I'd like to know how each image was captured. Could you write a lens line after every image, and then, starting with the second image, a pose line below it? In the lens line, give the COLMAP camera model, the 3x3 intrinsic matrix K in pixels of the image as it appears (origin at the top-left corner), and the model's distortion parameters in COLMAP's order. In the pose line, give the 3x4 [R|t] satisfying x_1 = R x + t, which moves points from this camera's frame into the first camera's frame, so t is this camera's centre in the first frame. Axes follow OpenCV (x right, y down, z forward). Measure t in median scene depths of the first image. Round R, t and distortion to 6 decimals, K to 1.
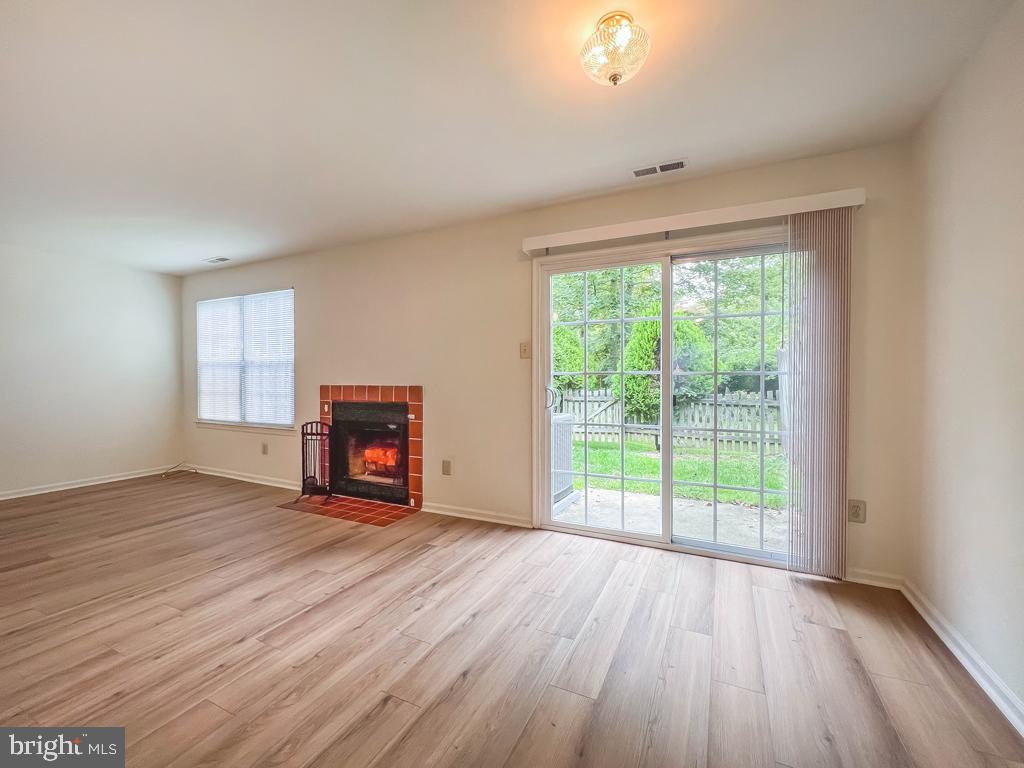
lens RADIAL K [[435.1, 0, 512.0], [0, 435.1, 384.0], [0, 0, 1]] dist [-0.000194, -0.000417]
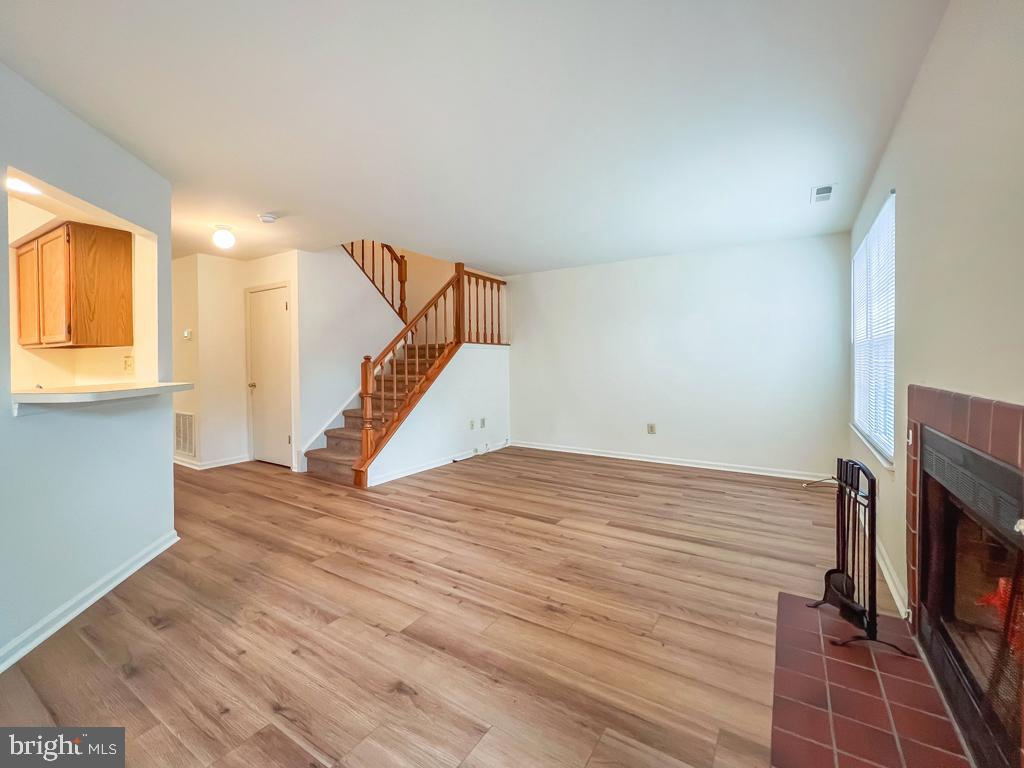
lens RADIAL K [[432.5, 0, 512.1], [0, 432.5, 333.4], [0, 0, 1]] dist [0.001634, -0.000133]
pose [[-0.108708, -0.064711, -0.991965, 0.061885], [-0.007906, 0.997904, -0.064232, -0.008739], [0.994042, 0.000860, -0.108992, 0.742774]]
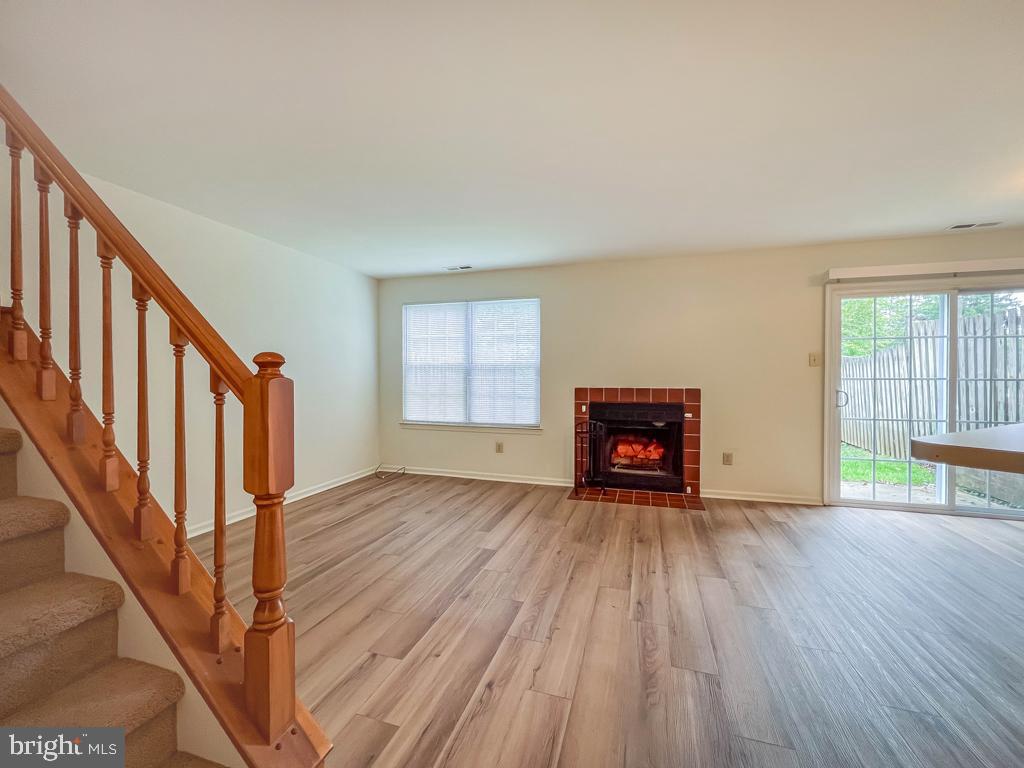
lens RADIAL K [[427.6, 0, 522.3], [0, 427.6, 382.0], [0, 0, 1]] dist [0.002218, 0.000088]
pose [[0.986464, 0.000776, 0.163978, -0.852630], [-0.000751, 1.000000, -0.000210, -0.012971], [-0.163978, 0.000084, 0.986464, -0.044073]]
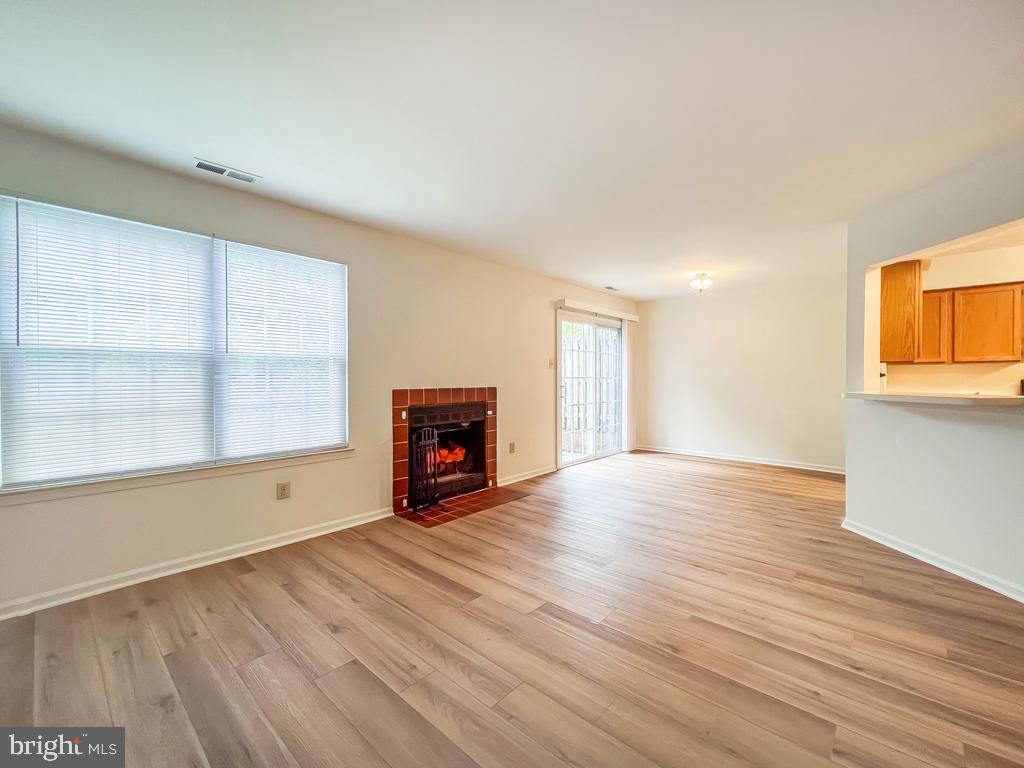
lens RADIAL K [[420.4, 0, 512.0], [0, 420.4, 384.0], [0, 0, 1]] dist [0.000454, -0.000268]
pose [[0.277330, -0.011681, 0.960704, -1.341127], [0.013125, 0.999879, 0.008368, -0.014166], [-0.960685, 0.010288, 0.277449, 0.616601]]
